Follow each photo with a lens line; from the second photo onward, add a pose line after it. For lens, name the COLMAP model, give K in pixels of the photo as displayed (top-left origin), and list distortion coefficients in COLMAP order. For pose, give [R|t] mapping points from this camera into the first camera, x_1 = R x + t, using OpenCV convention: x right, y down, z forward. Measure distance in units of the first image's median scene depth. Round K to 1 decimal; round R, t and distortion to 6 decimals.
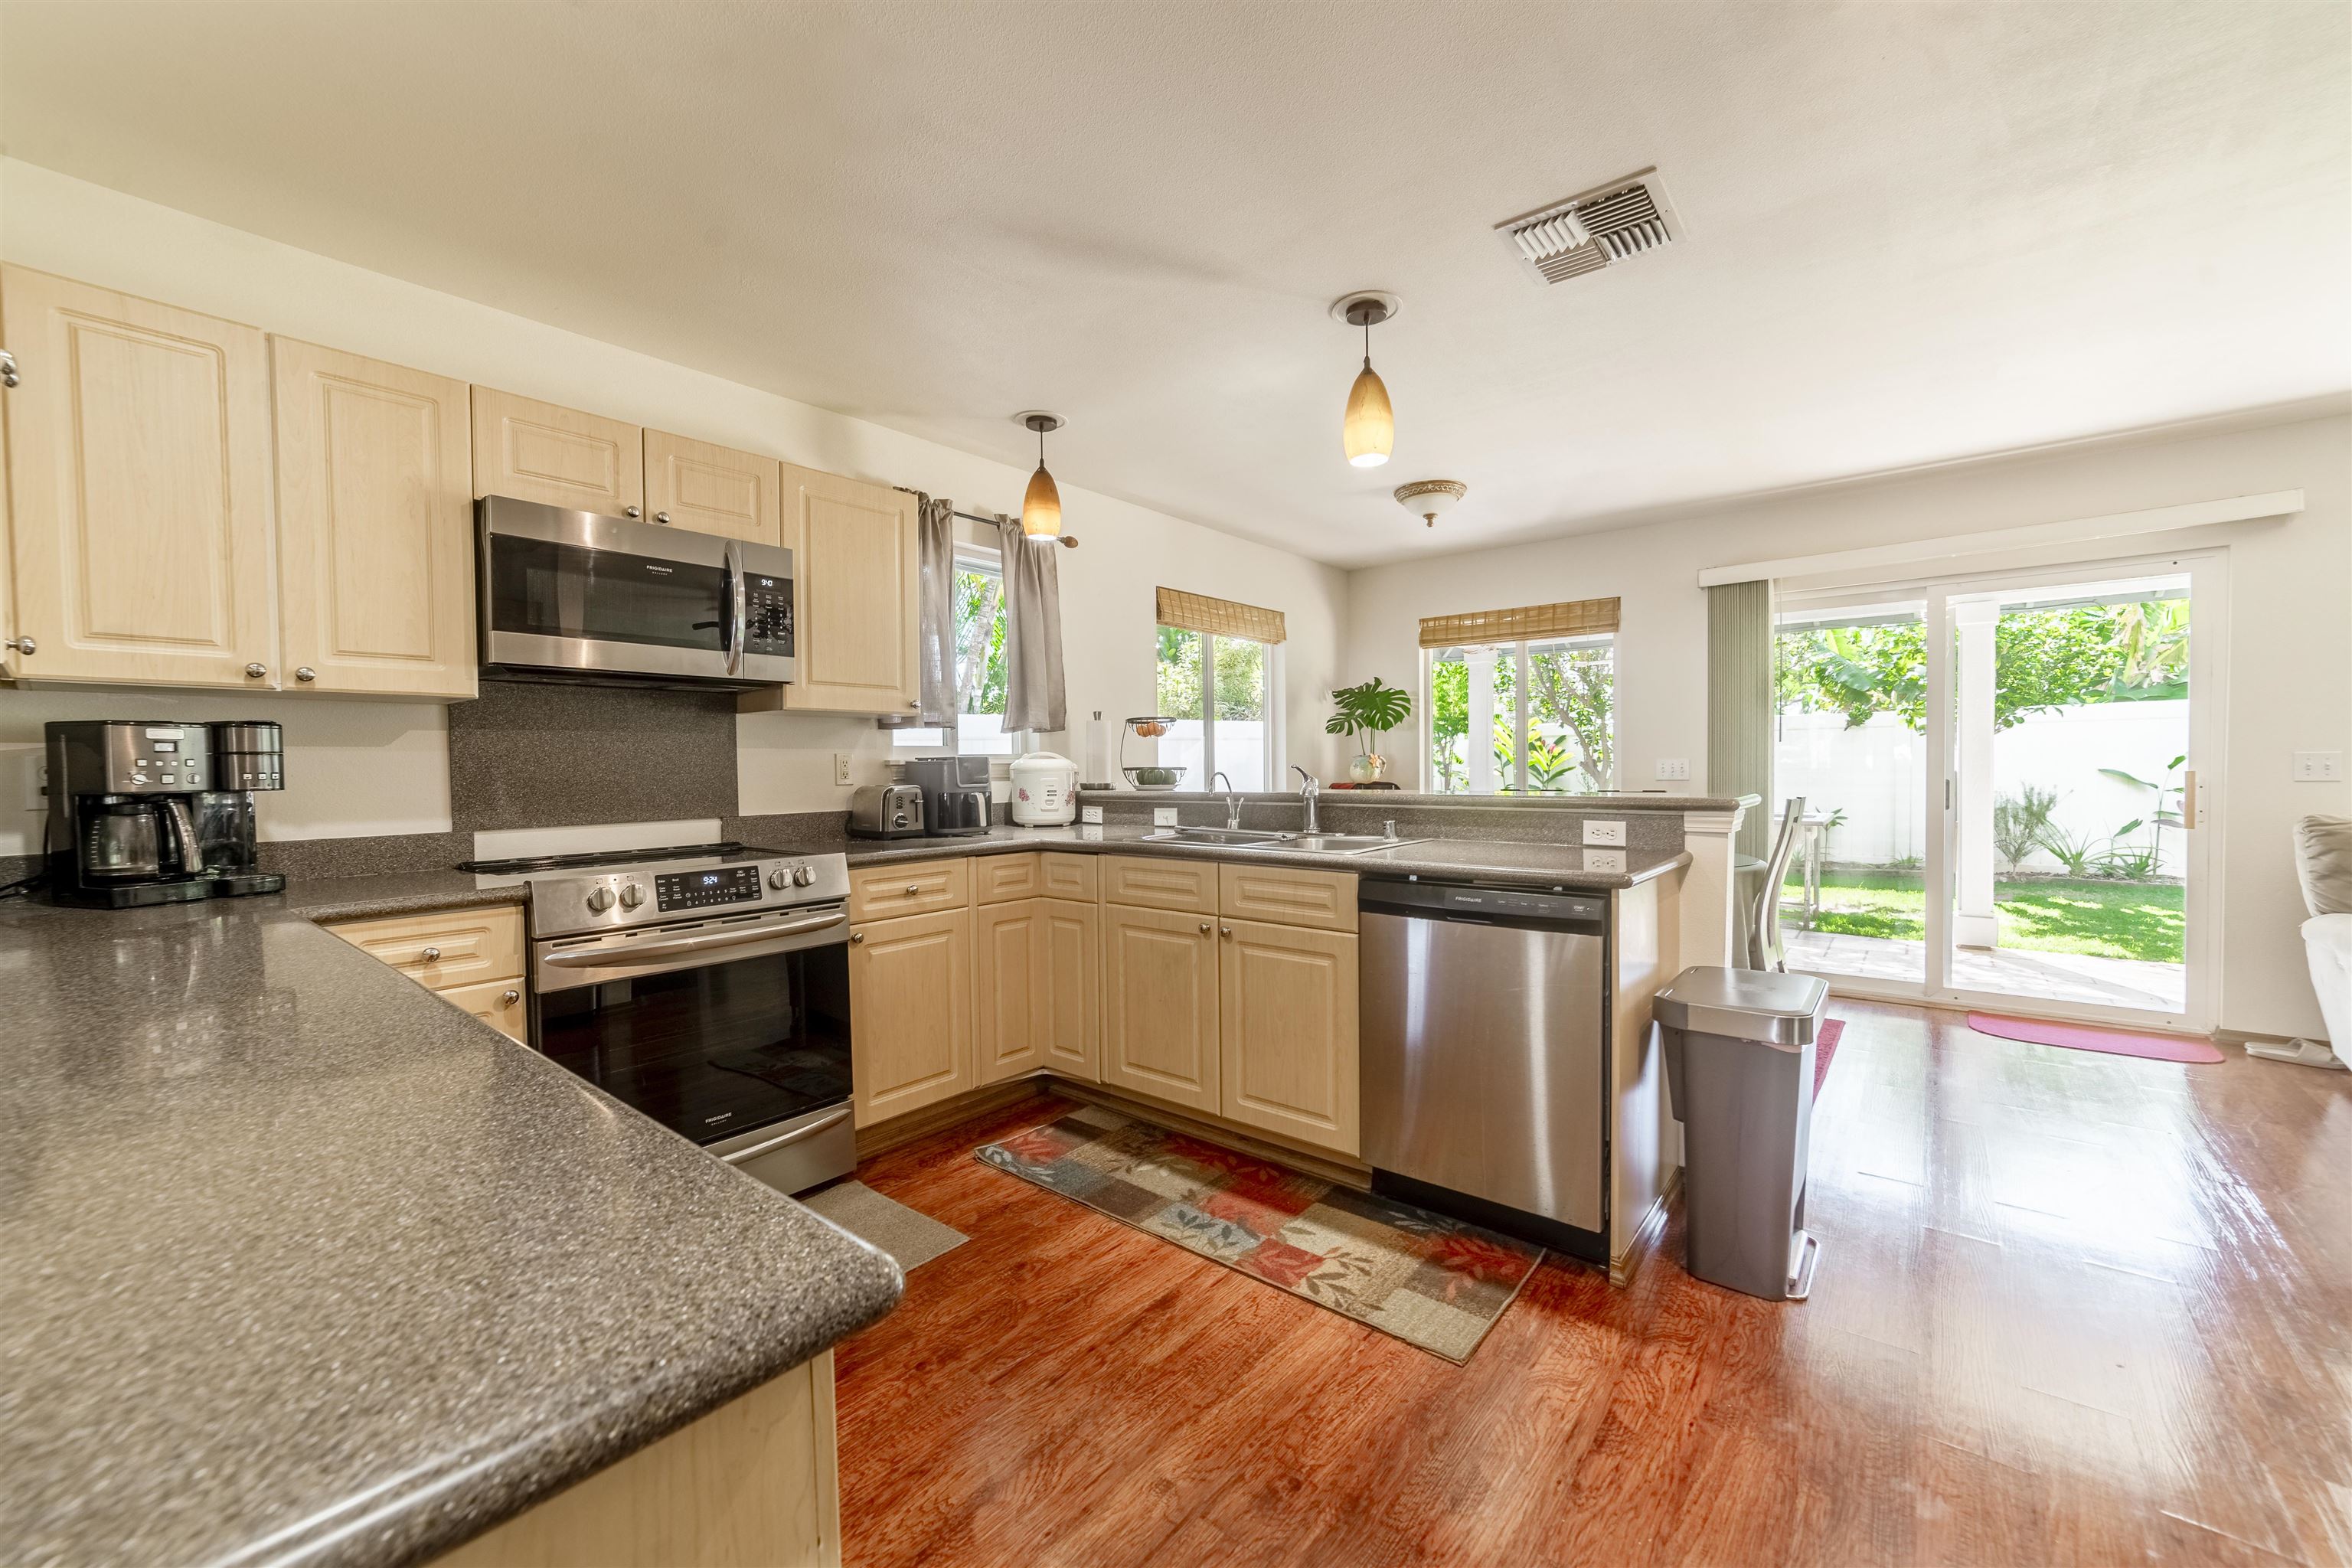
lens RADIAL K [[923.3, 0, 1172.0], [0, 923.3, 785.4], [0, 0, 1]] dist [-0.018072, 0.006910]
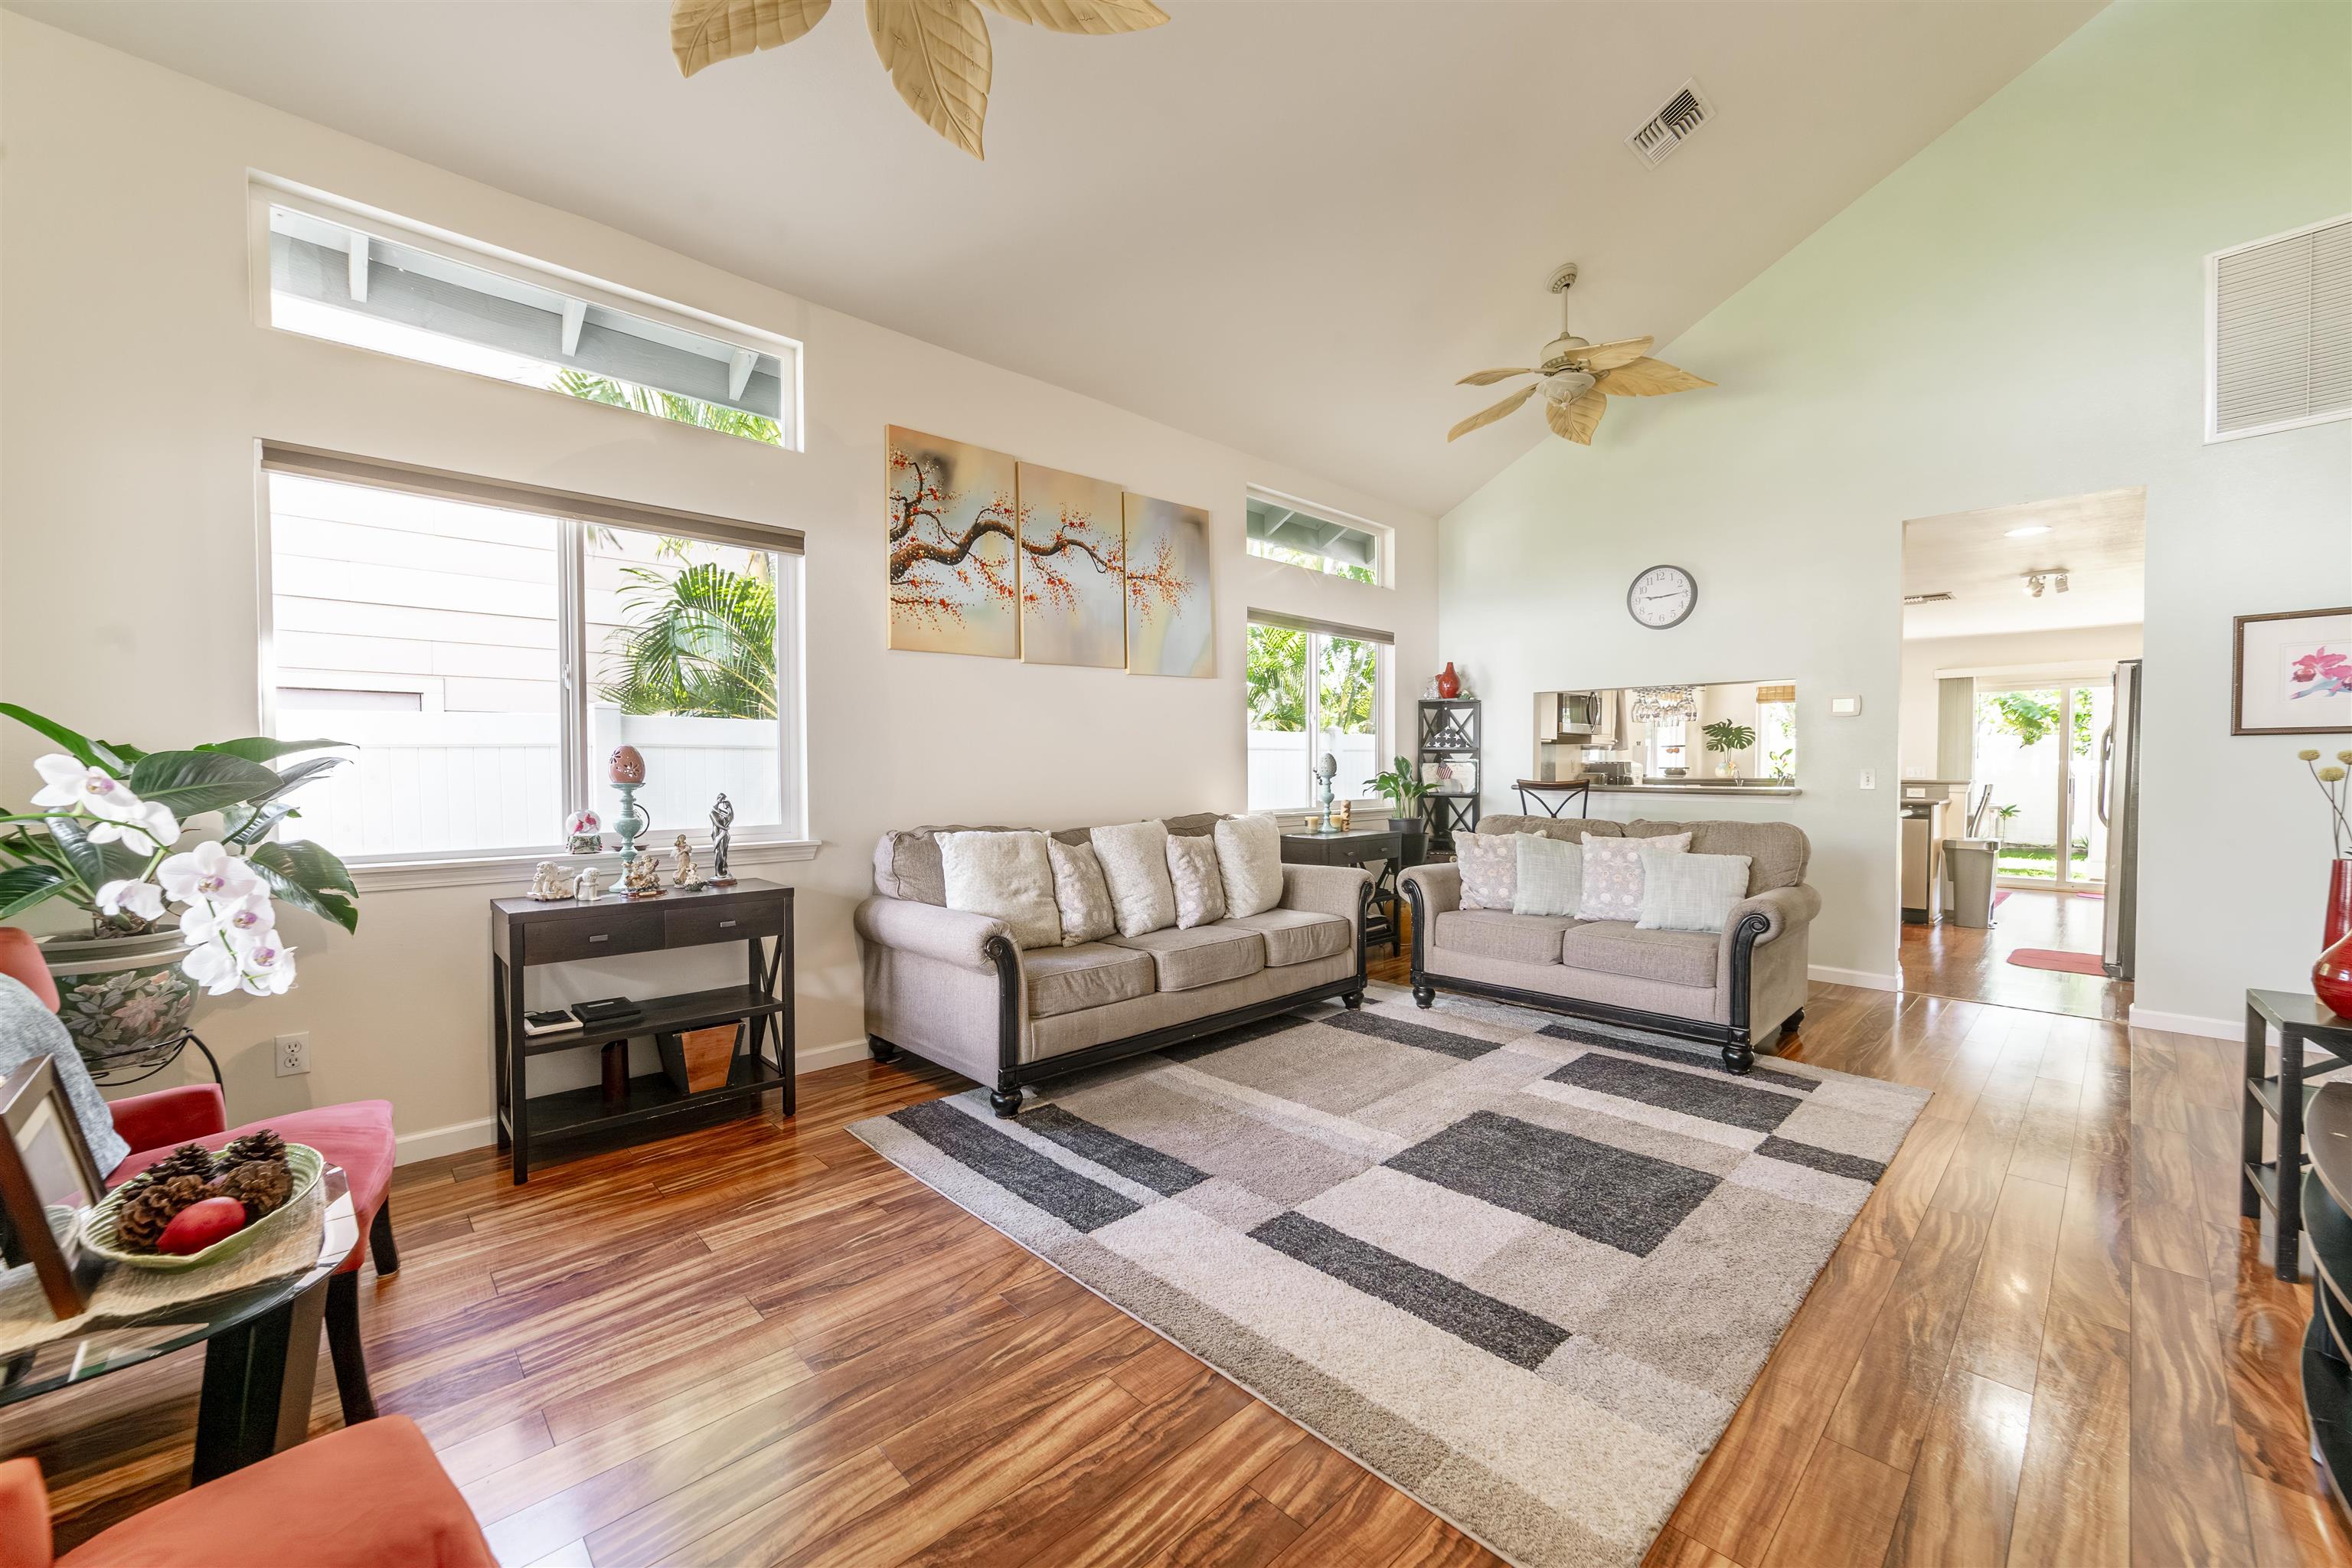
lens RADIAL K [[923.3, 0, 1172.0], [0, 923.3, 785.4], [0, 0, 1]] dist [-0.018072, 0.006910]
pose [[0.992568, 0.015069, -0.120756, -0.816656], [-0.015468, 0.999878, -0.002370, 0.041820], [0.120705, 0.004220, 0.992679, -1.151913]]
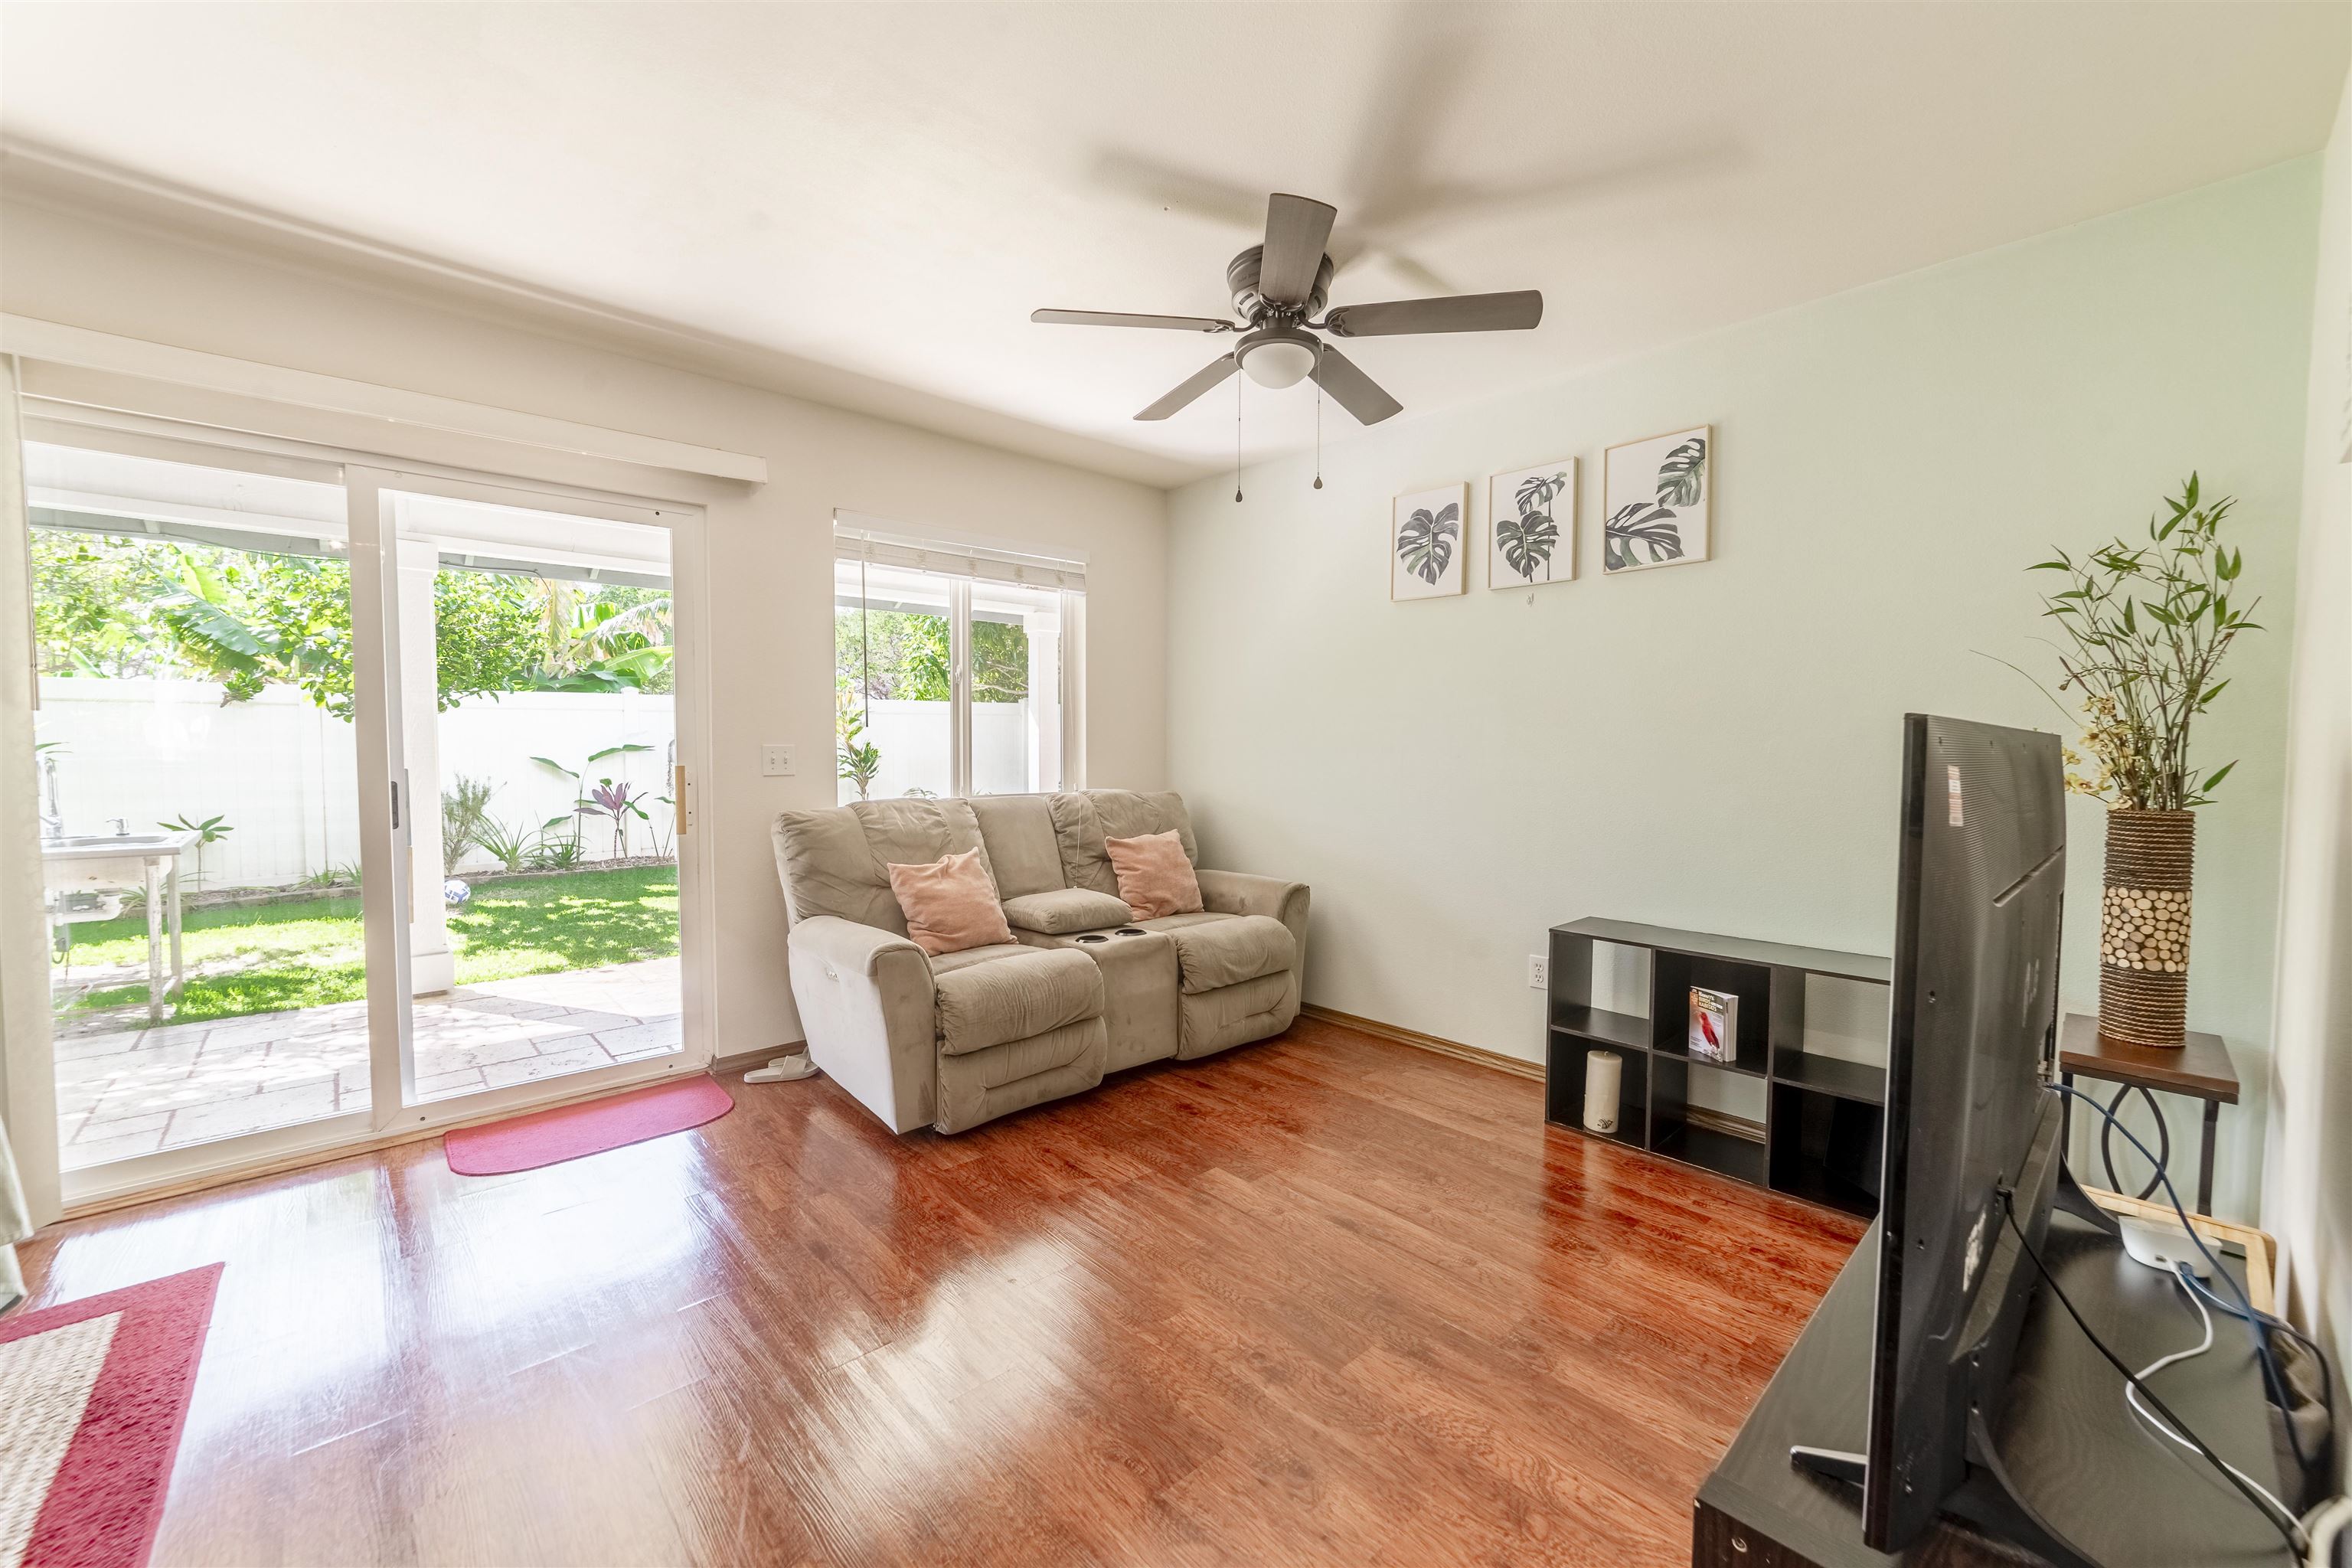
lens RADIAL K [[923.3, 0, 1172.0], [0, 923.3, 785.4], [0, 0, 1]] dist [-0.018072, 0.006910]
pose [[0.138616, -0.032845, 0.989801, 0.280264], [0.018987, 0.999354, 0.030503, -0.012838], [-0.990164, 0.014565, 0.139150, 0.360499]]
